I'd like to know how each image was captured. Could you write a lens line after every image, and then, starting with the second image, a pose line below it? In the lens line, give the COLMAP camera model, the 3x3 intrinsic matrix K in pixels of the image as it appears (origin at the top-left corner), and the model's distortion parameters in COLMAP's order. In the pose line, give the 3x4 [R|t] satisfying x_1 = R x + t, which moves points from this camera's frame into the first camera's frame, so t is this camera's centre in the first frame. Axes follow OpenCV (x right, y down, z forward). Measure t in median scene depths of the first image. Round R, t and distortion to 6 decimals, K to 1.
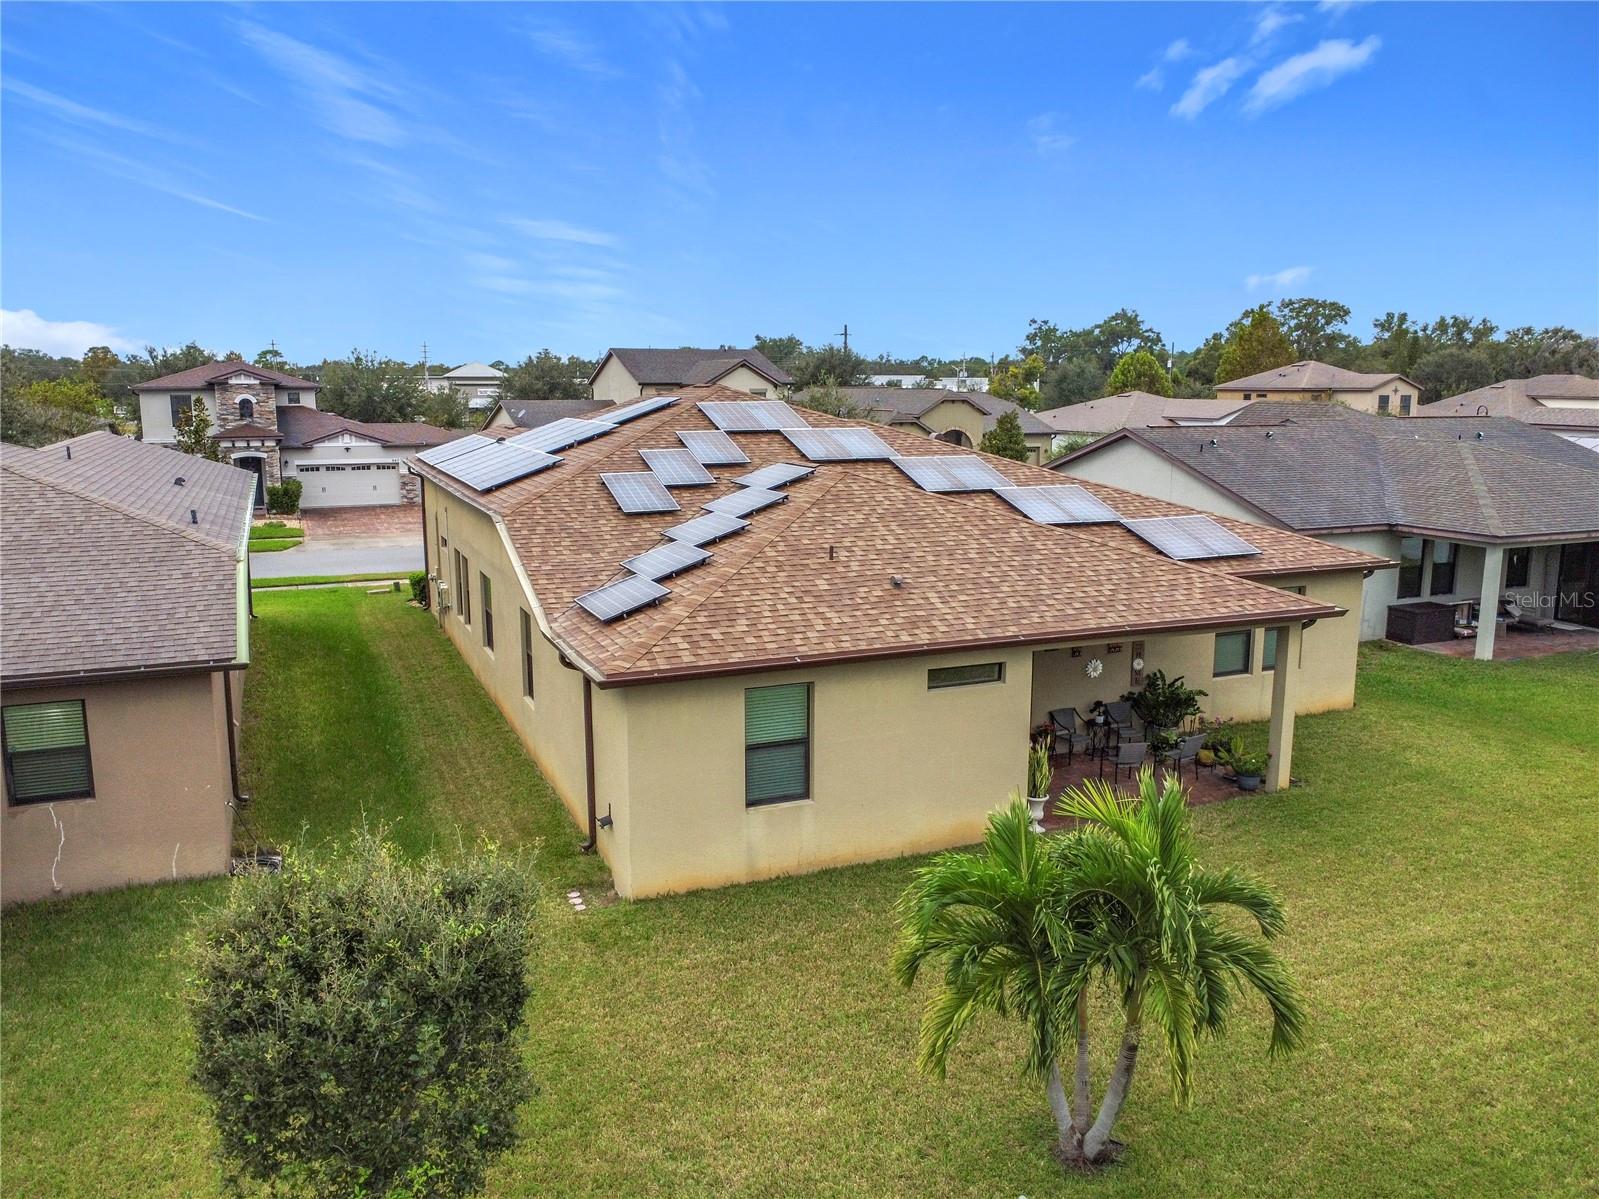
lens RADIAL K [[1211.7, 0, 799.5], [0, 1211.7, 599.5], [0, 0, 1]] dist [-0.004367, -0.003880]
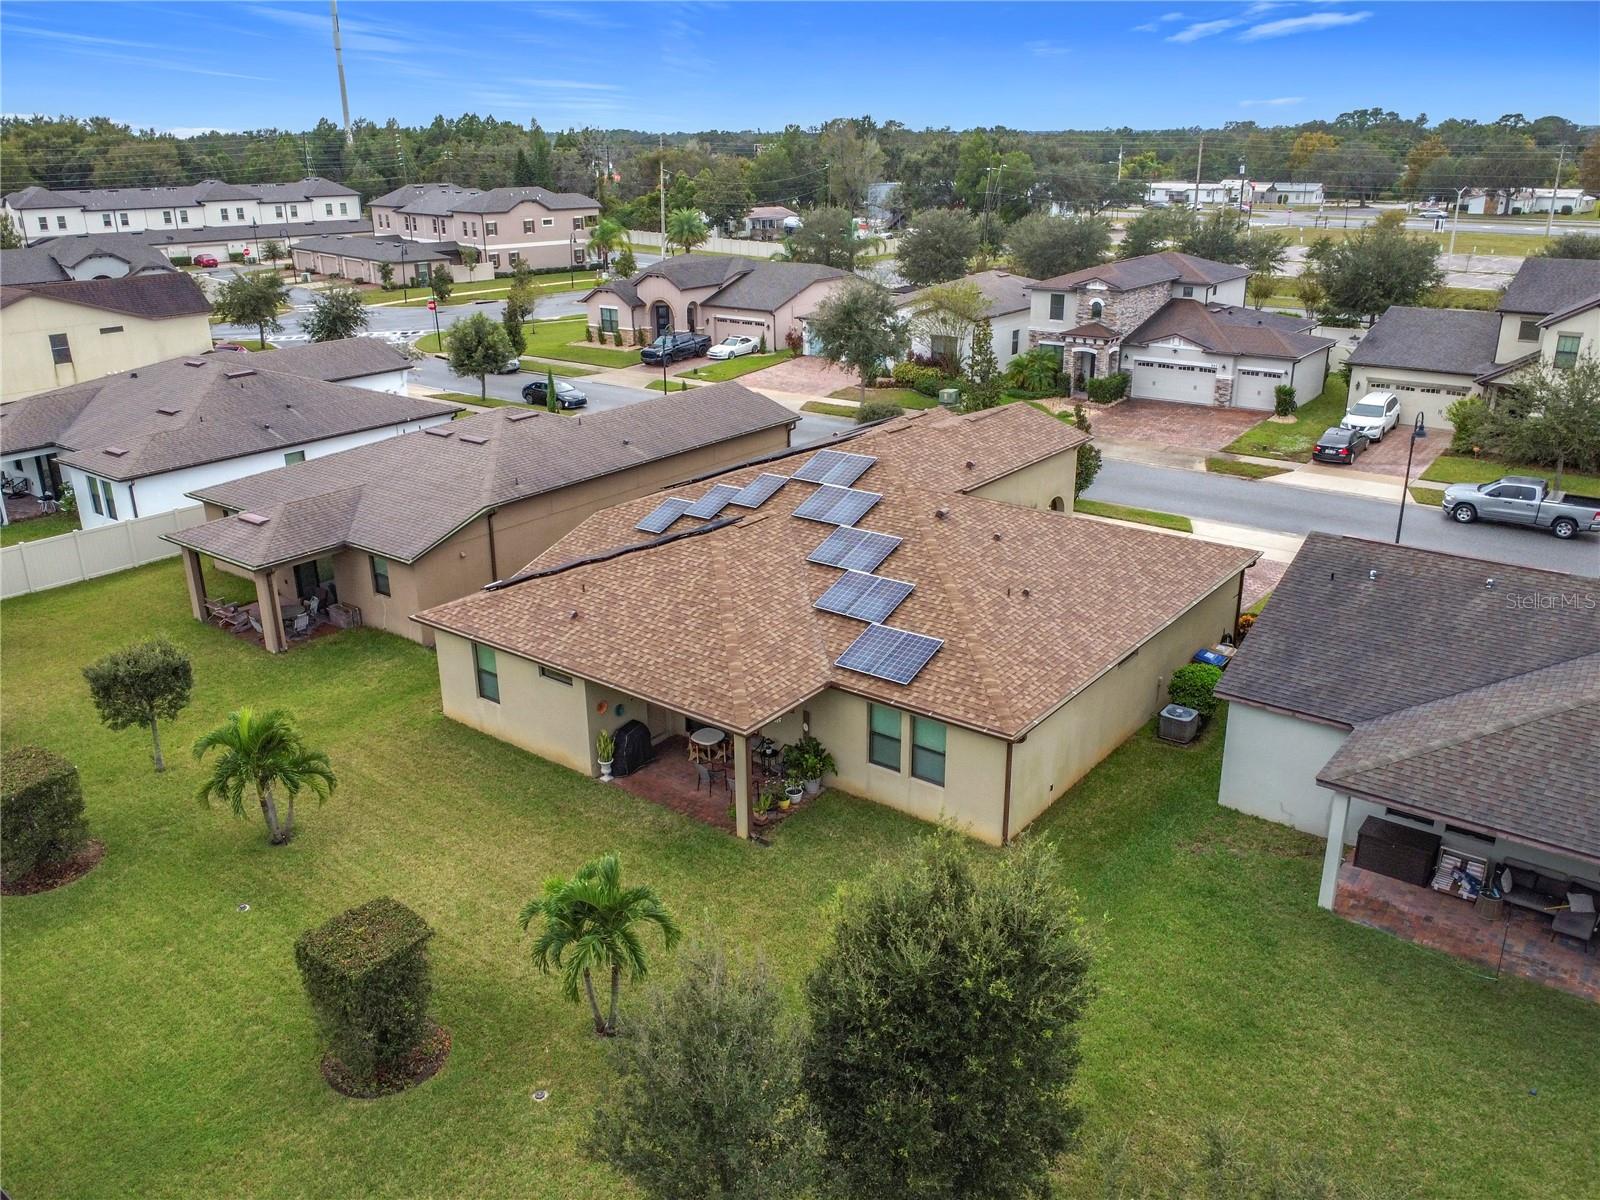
lens RADIAL K [[1264.8, 0, 800.0], [0, 1264.8, 600.0], [0, 0, 1]] dist [0.006049, -0.004252]
pose [[0.484229, 0.299470, -0.822094, 1.434328], [-0.145128, 0.954075, 0.262065, -0.464483], [0.862821, -0.007591, 0.505453, 0.285538]]
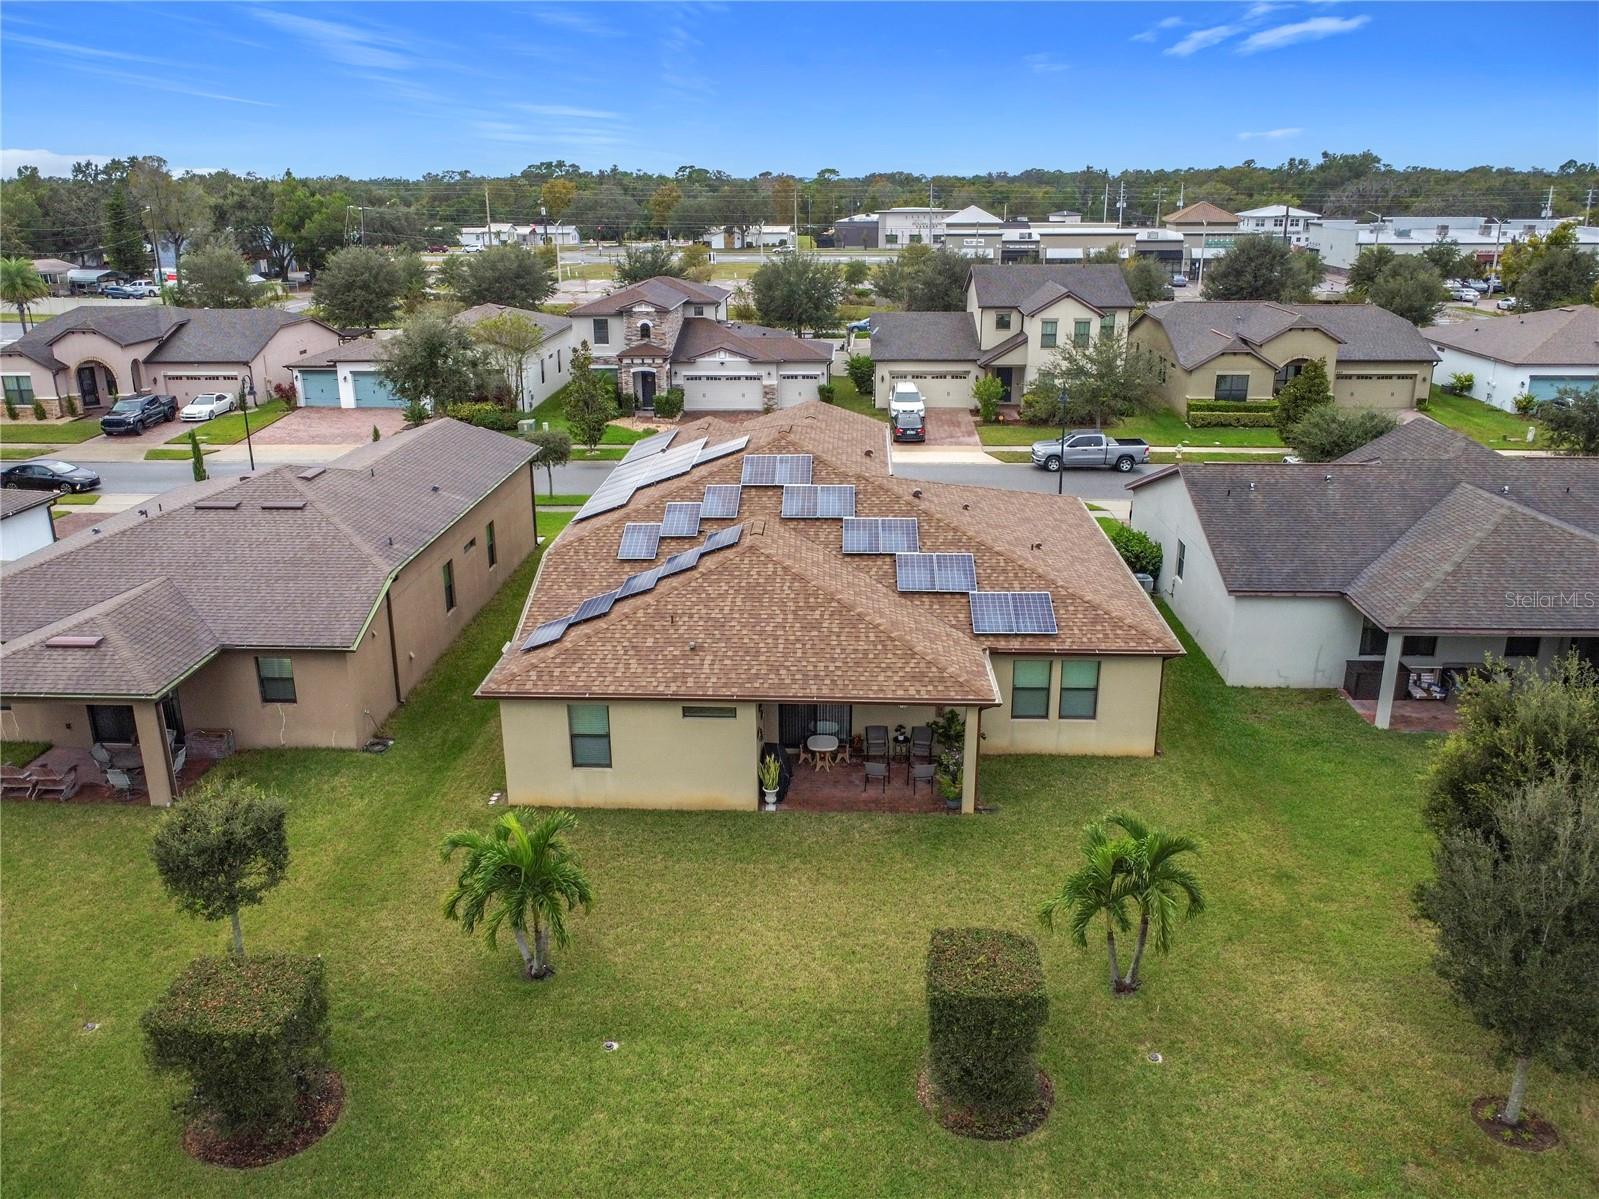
lens RADIAL K [[1255.7, 0, 799.5], [0, 1255.7, 599.5], [0, 0, 1]] dist [0.001381, 0.001186]
pose [[0.898567, 0.134746, -0.417637, 0.739391], [-0.071543, 0.983941, 0.163528, -0.295878], [0.432965, -0.117062, 0.893777, -0.358095]]
